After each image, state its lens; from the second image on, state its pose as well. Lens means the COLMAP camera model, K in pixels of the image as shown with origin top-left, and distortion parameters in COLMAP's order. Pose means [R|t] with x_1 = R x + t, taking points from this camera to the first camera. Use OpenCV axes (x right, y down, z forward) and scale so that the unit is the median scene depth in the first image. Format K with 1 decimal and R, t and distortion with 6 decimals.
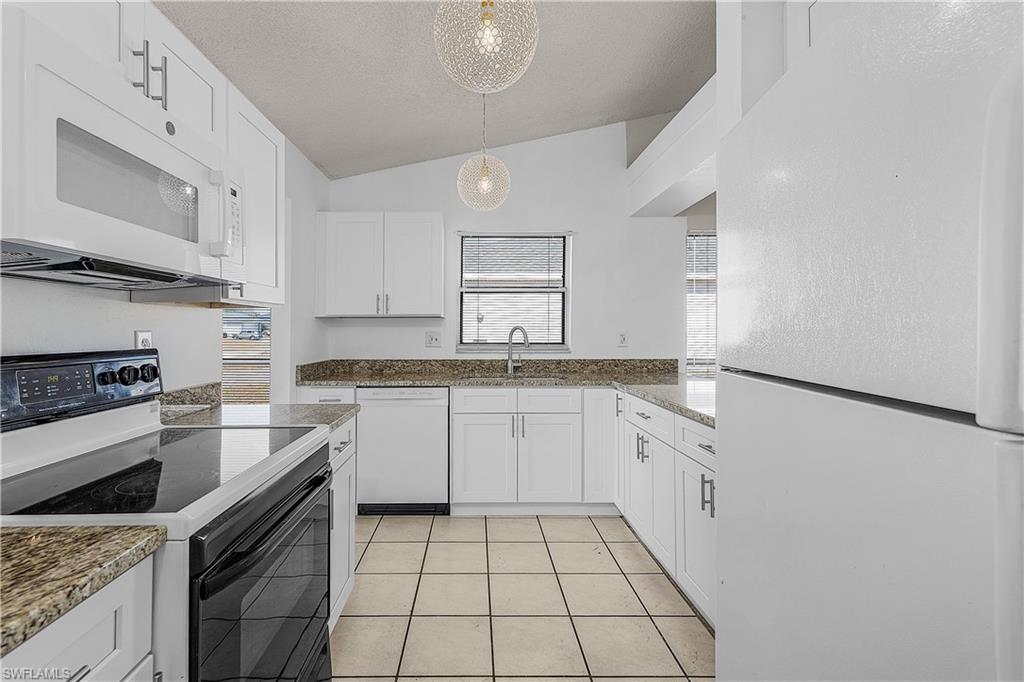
lens RADIAL K [[442.0, 0, 511.1], [0, 442.0, 328.8], [0, 0, 1]] dist [0.002520, 0.000063]
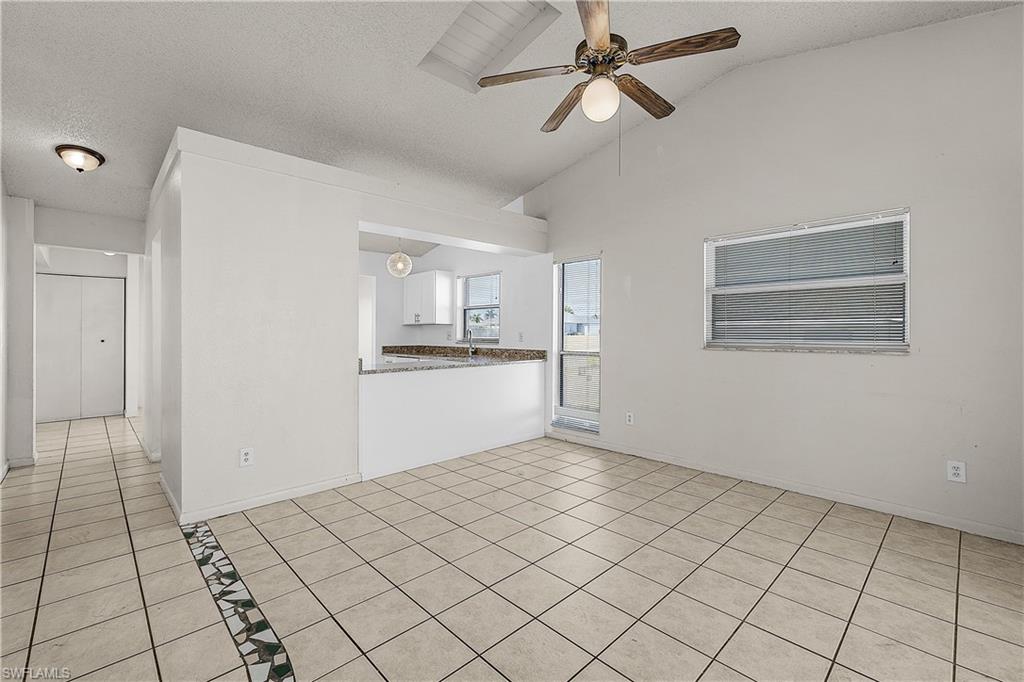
lens RADIAL K [[442.0, 0, 511.1], [0, 442.0, 328.8], [0, 0, 1]] dist [0.002520, 0.000063]
pose [[0.691527, -0.003833, -0.722341, 1.364205], [0.002838, 0.999993, -0.002590, 0.000421], [0.722345, -0.000259, 0.691532, -0.101969]]
